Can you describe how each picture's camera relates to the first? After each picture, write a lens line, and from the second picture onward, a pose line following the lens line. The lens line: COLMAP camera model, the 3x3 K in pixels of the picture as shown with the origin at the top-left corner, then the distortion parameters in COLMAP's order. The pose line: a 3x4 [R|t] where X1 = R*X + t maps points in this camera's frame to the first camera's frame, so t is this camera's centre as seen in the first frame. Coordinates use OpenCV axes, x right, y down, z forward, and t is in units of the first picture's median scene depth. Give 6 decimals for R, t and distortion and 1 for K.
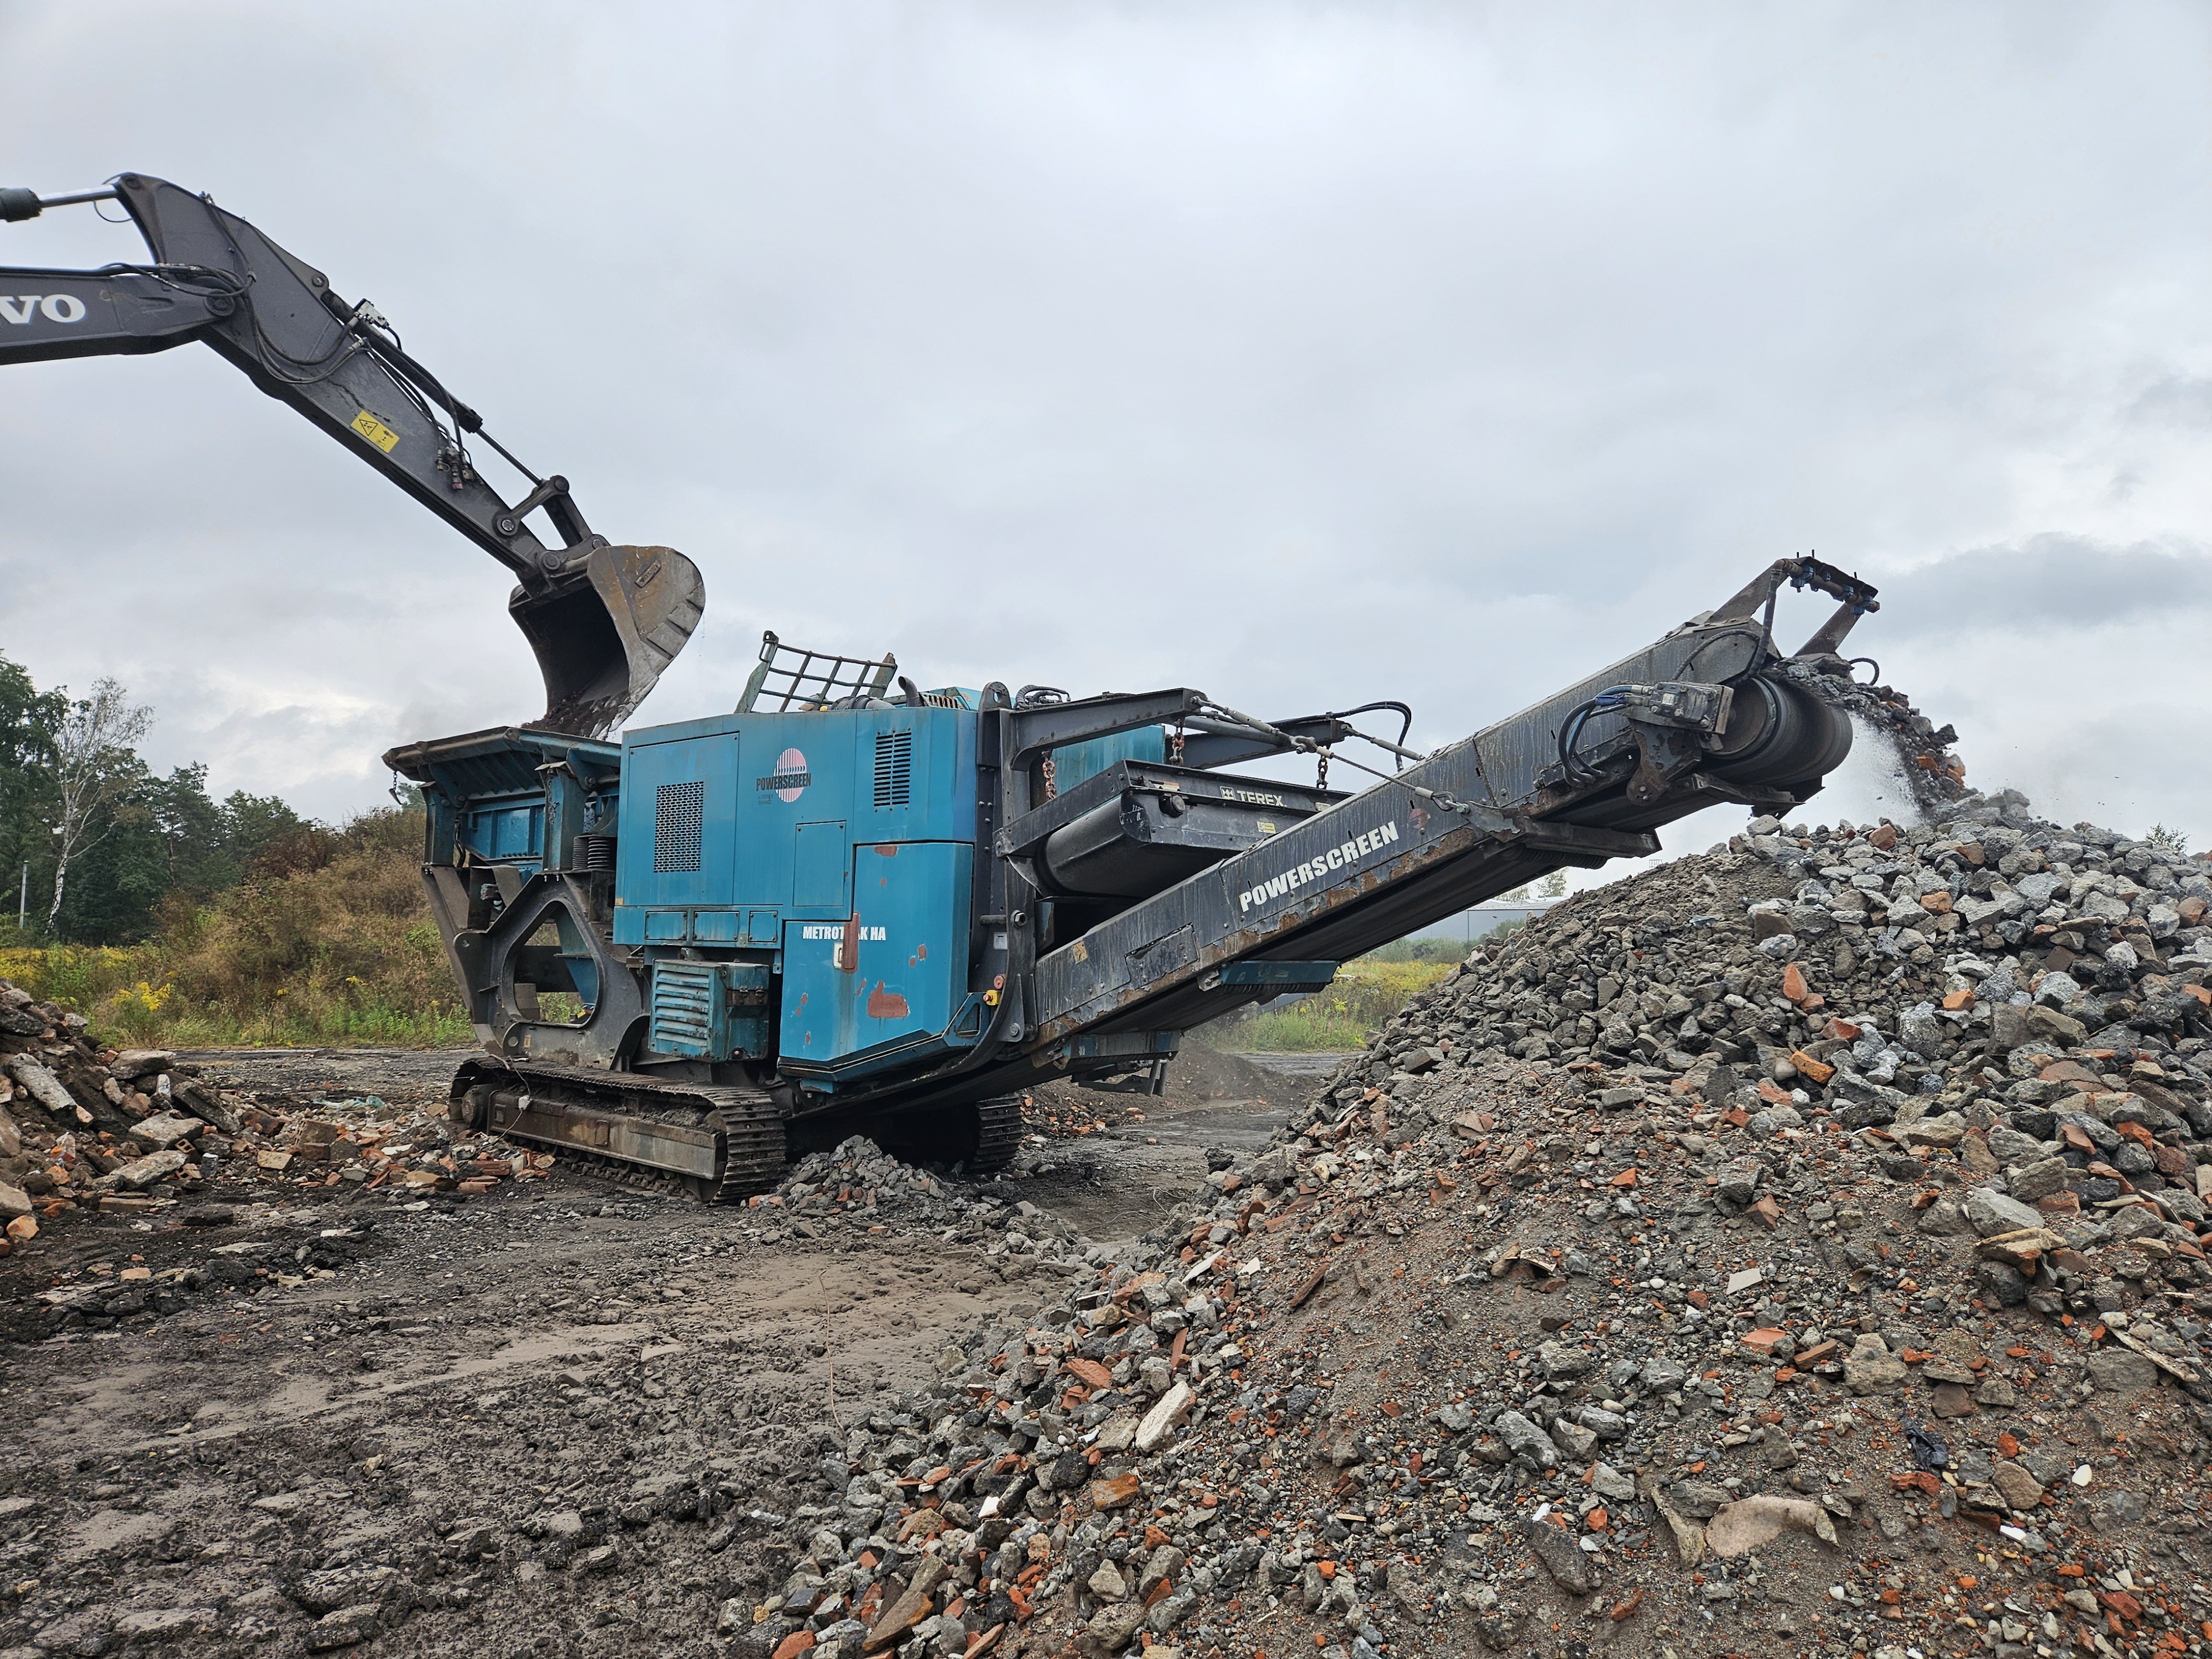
lens RADIAL K [[1395.7, 0, 1045.5], [0, 1395.7, 832.4], [0, 0, 1]] dist [0.025899, -0.000202]
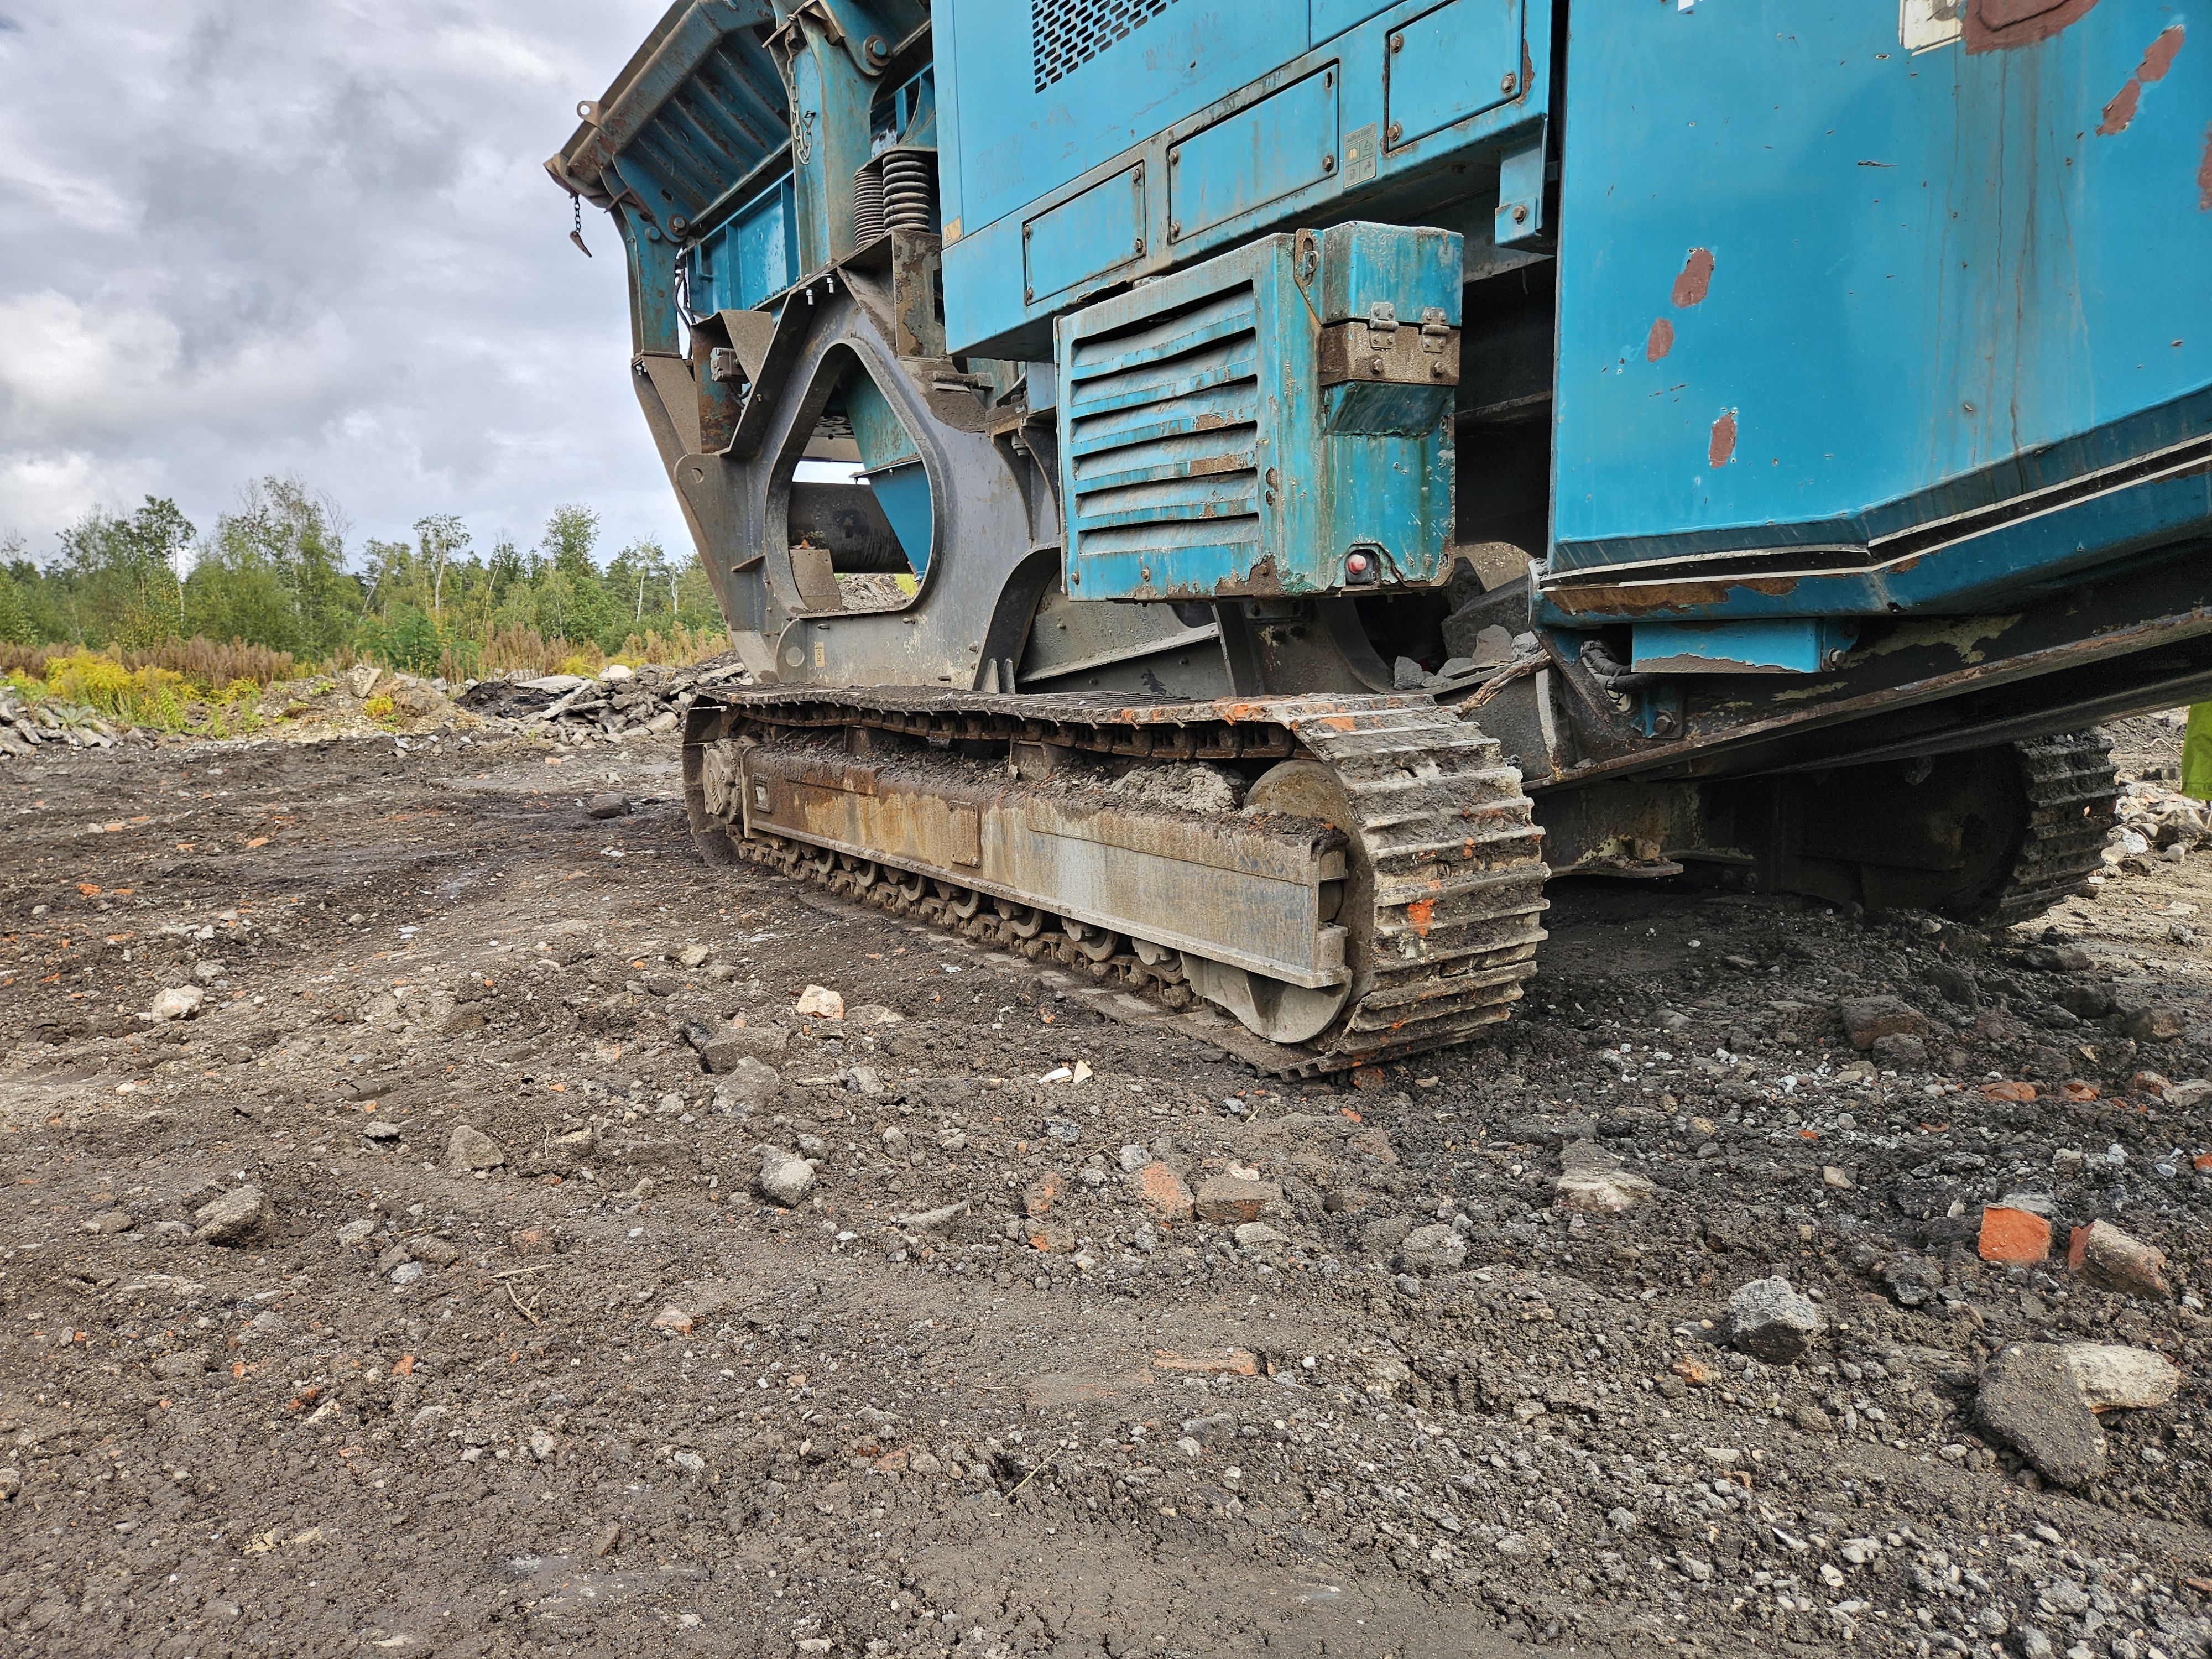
lens RADIAL K [[1395.7, 0, 1045.5], [0, 1395.7, 832.4], [0, 0, 1]] dist [0.025899, -0.000202]
pose [[0.963229, -0.015565, -0.268231, -0.172829], [0.074354, 0.974774, 0.210444, 0.122274], [0.258189, -0.222650, 0.940088, 0.585730]]
